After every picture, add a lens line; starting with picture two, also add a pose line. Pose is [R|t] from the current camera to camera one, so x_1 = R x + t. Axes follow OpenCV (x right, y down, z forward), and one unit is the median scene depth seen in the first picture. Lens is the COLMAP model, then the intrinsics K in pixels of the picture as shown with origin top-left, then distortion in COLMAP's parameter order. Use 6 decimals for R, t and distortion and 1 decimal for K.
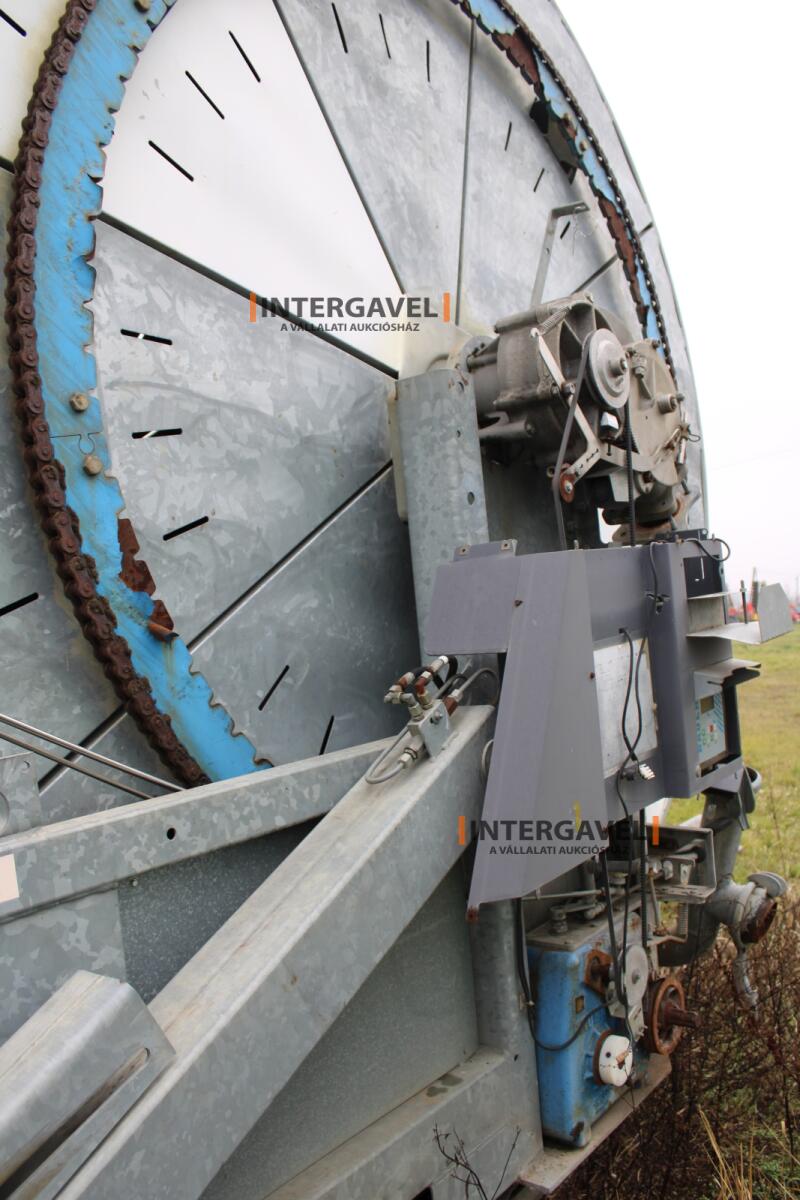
lens RADIAL K [[1004.4, 0, 400.0], [0, 1004.4, 600.0], [0, 0, 1]] dist [-0.167393, 0.150816]
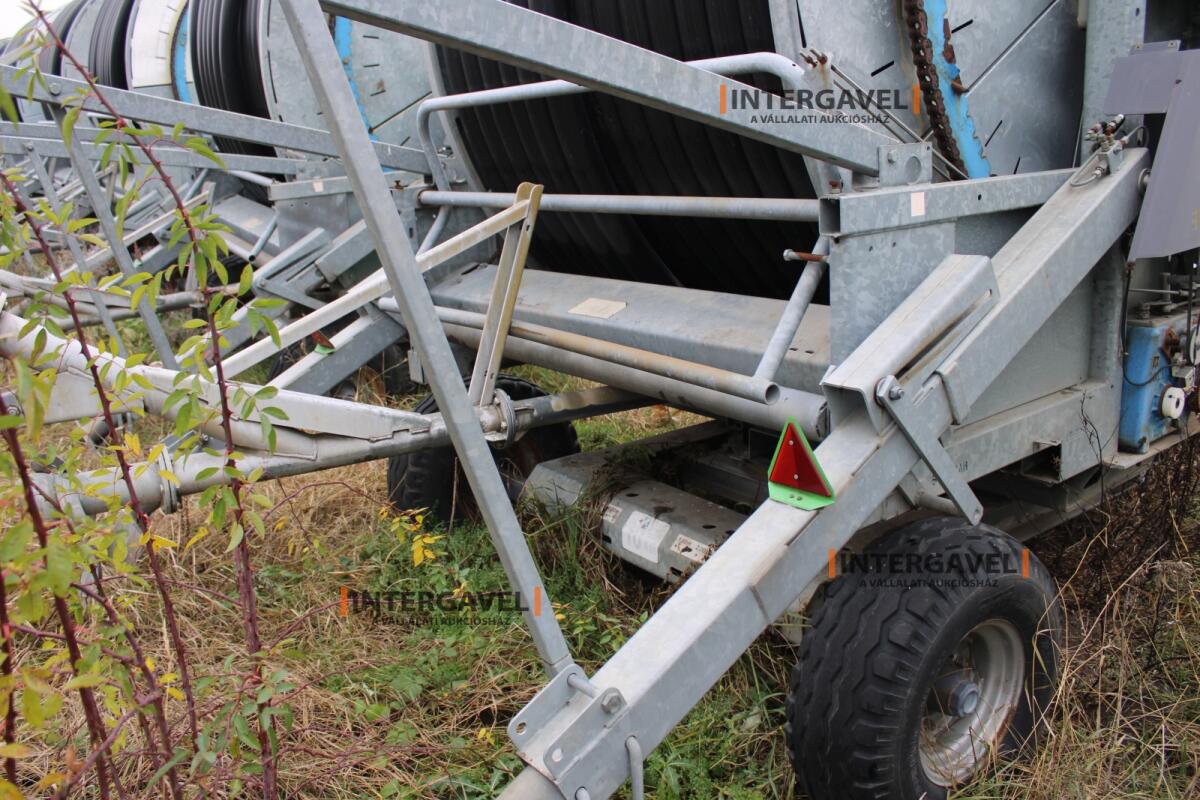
lens RADIAL K [[1003.1, 0, 600.3], [0, 1003.1, 394.4], [0, 0, 1]] dist [-0.154193, 0.142114]
pose [[0.970354, 0.093497, -0.222869, -0.319452], [-0.030760, 0.962418, 0.269824, 0.080307], [0.239721, -0.254970, 0.936763, -0.646860]]
